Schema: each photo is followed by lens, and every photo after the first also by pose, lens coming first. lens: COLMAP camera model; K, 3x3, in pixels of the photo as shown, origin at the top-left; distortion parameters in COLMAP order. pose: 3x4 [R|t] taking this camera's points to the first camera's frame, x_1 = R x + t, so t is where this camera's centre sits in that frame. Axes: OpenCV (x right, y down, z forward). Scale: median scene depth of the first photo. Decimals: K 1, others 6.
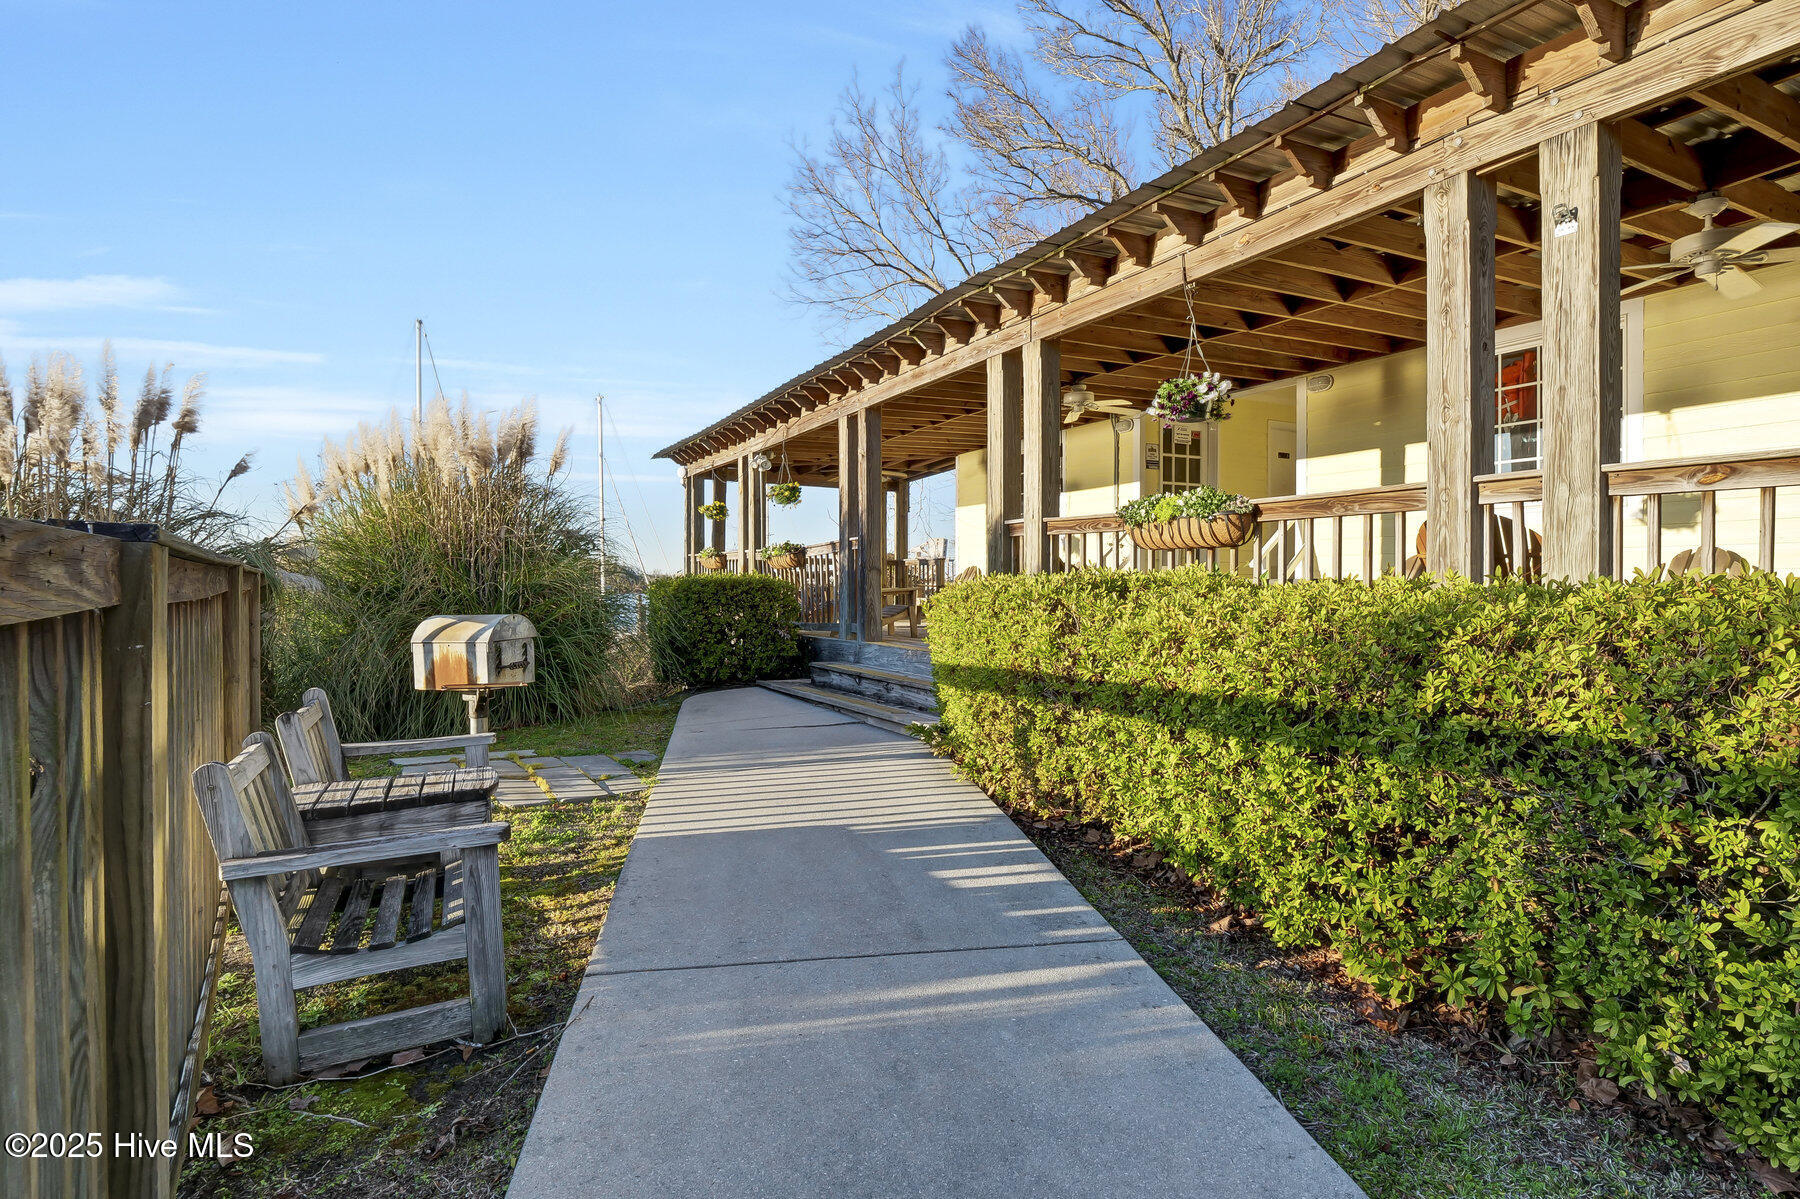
lens RADIAL K [[892.0, 0, 888.3], [0, 892.0, 590.1], [0, 0, 1]] dist [-0.004653, -0.000738]
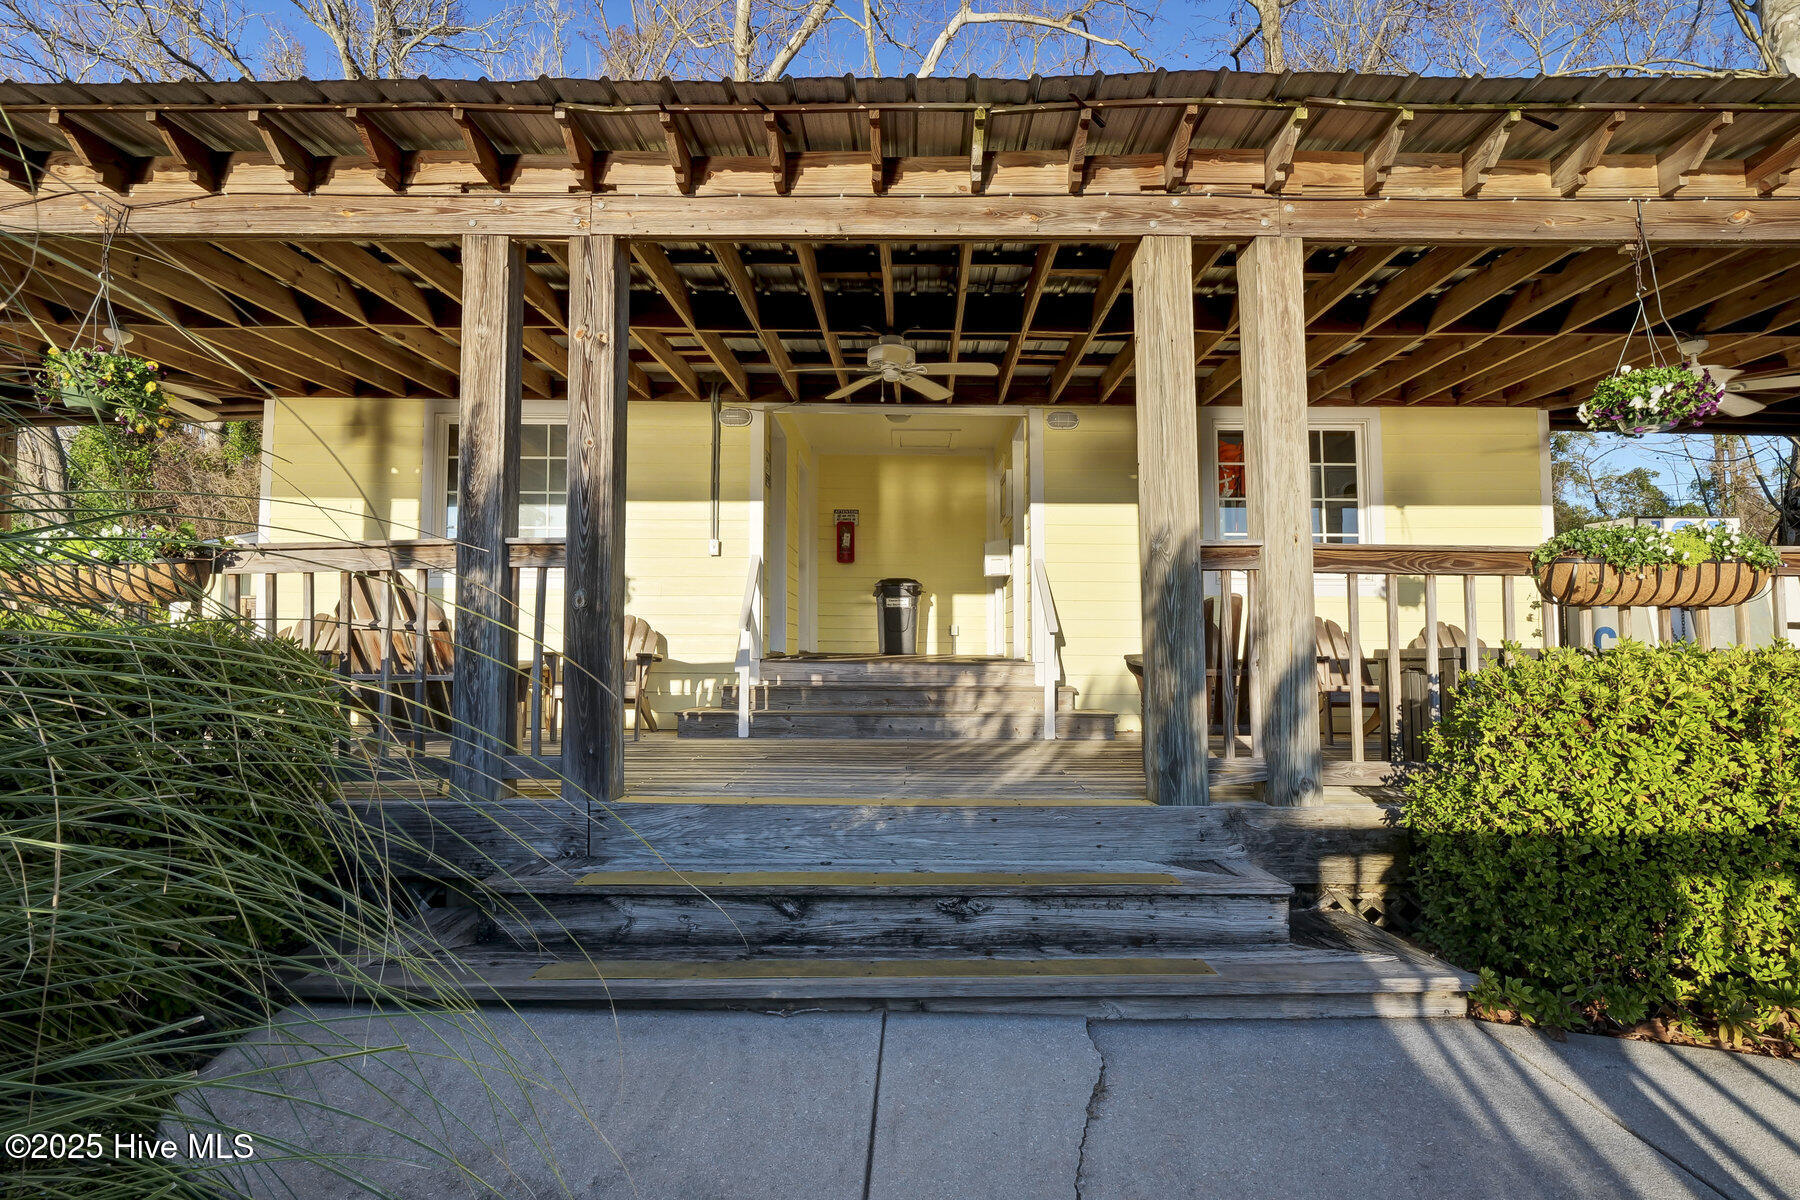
lens RADIAL K [[923.7, 0, 900.0], [0, 923.7, 600.0], [0, 0, 1]] dist [-0.002822, -0.000779]
pose [[0.453790, 0.038900, 0.890259, -0.253682], [0.007688, 0.998839, -0.047564, -0.012734], [-0.891076, 0.028428, 0.452964, 0.530214]]
